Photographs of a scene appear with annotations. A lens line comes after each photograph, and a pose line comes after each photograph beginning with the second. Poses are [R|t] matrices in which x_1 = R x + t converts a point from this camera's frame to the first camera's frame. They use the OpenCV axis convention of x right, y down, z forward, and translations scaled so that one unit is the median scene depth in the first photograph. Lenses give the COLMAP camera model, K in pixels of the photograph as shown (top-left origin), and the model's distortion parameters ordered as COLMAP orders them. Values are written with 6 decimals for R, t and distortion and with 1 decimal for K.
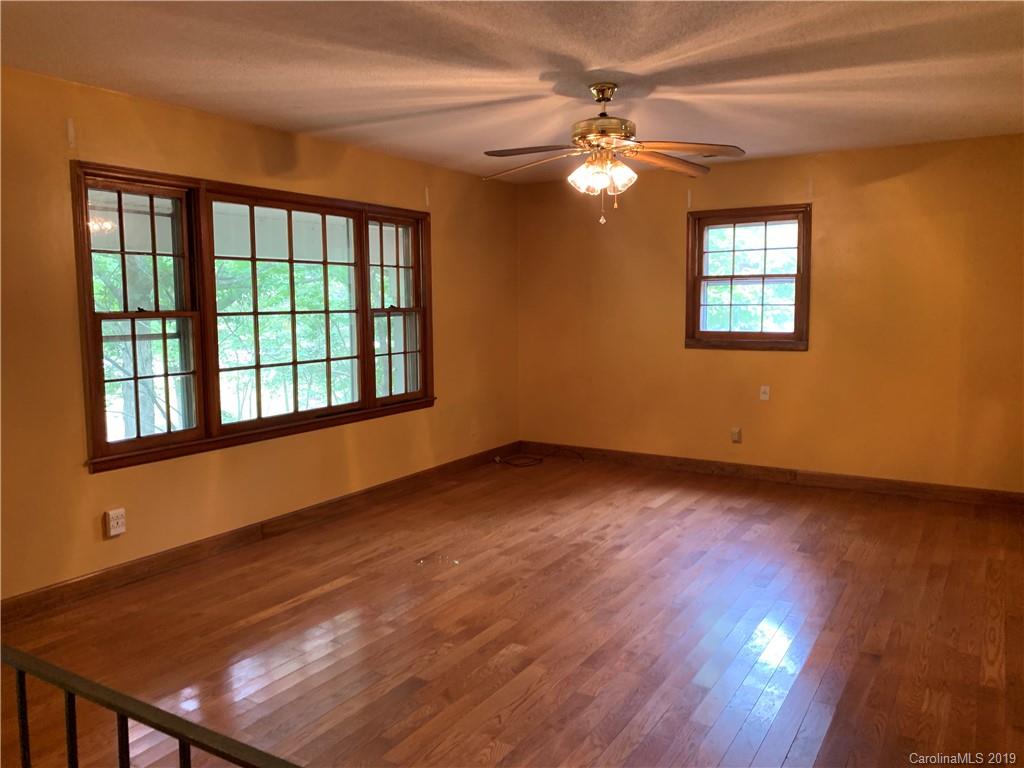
lens RADIAL K [[776.6, 0, 514.1], [0, 776.6, 377.2], [0, 0, 1]] dist [0.013047, -0.000041]
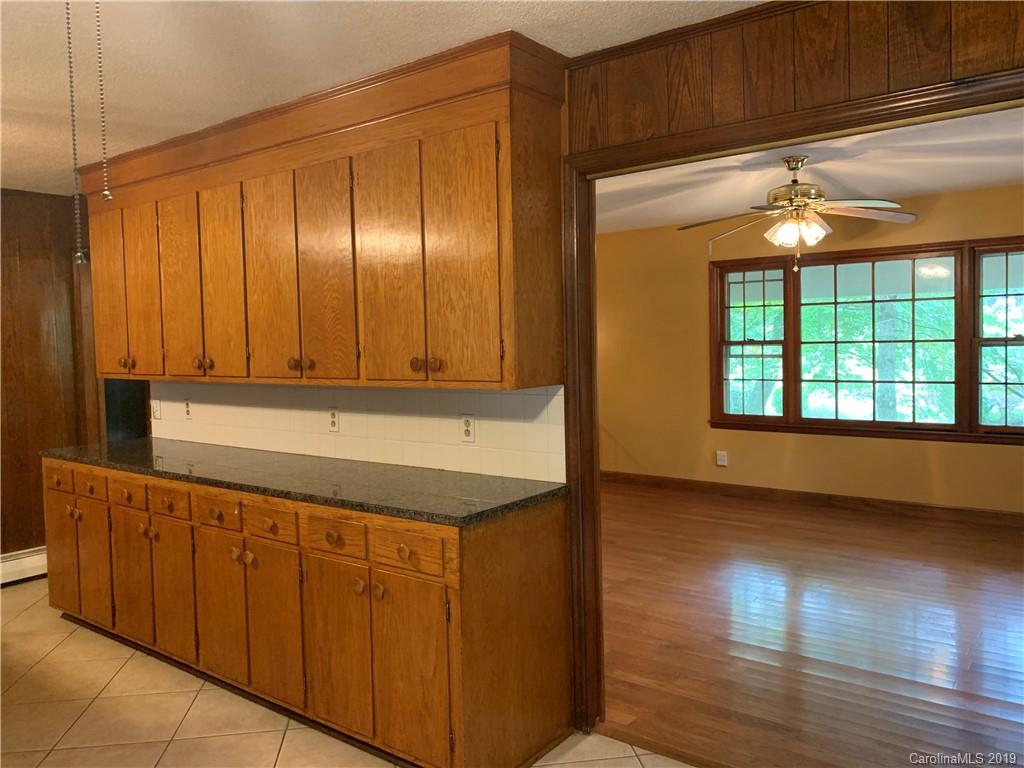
lens RADIAL K [[776.6, 0, 513.0], [0, 776.6, 383.6], [0, 0, 1]] dist [0.013047, -0.000041]
pose [[-0.093674, 0.076954, -0.992624, 1.137325], [-0.073131, 0.993783, 0.083946, -0.086815], [0.992913, 0.080455, -0.087464, 0.582924]]
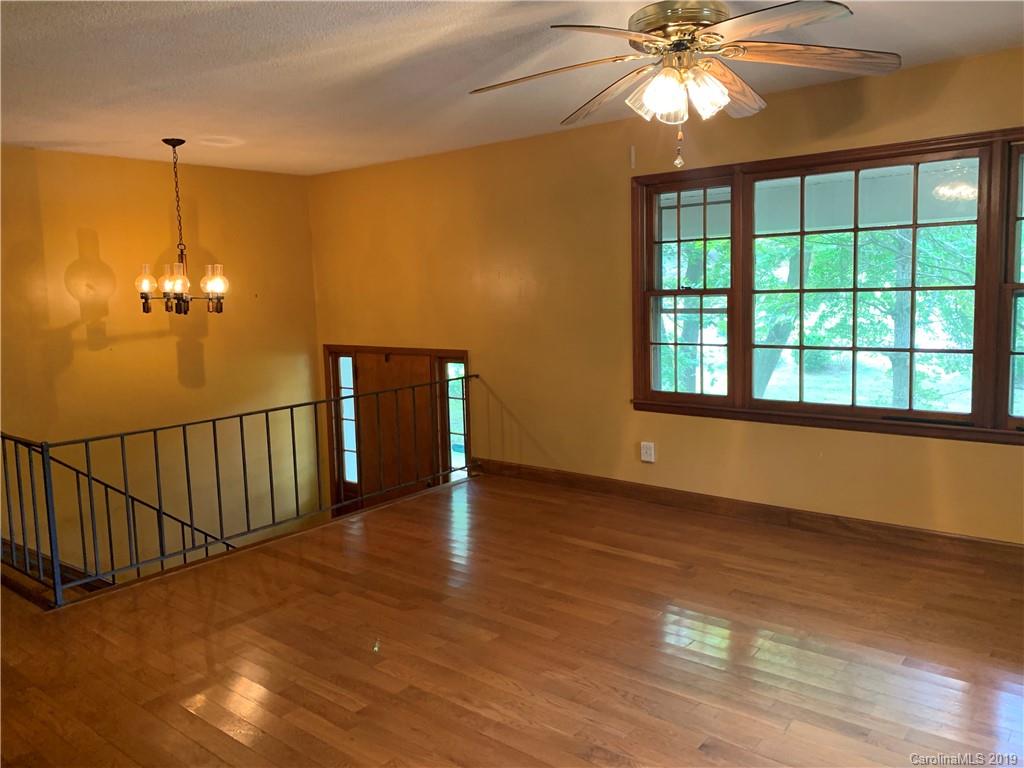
lens RADIAL K [[776.6, 0, 514.4], [0, 776.6, 378.8], [0, 0, 1]] dist [0.013047, -0.000041]
pose [[-0.128044, 0.136372, -0.982348, 0.681228], [-0.066485, 0.987093, 0.145696, -0.095121], [0.989538, 0.083967, -0.117325, 0.807804]]
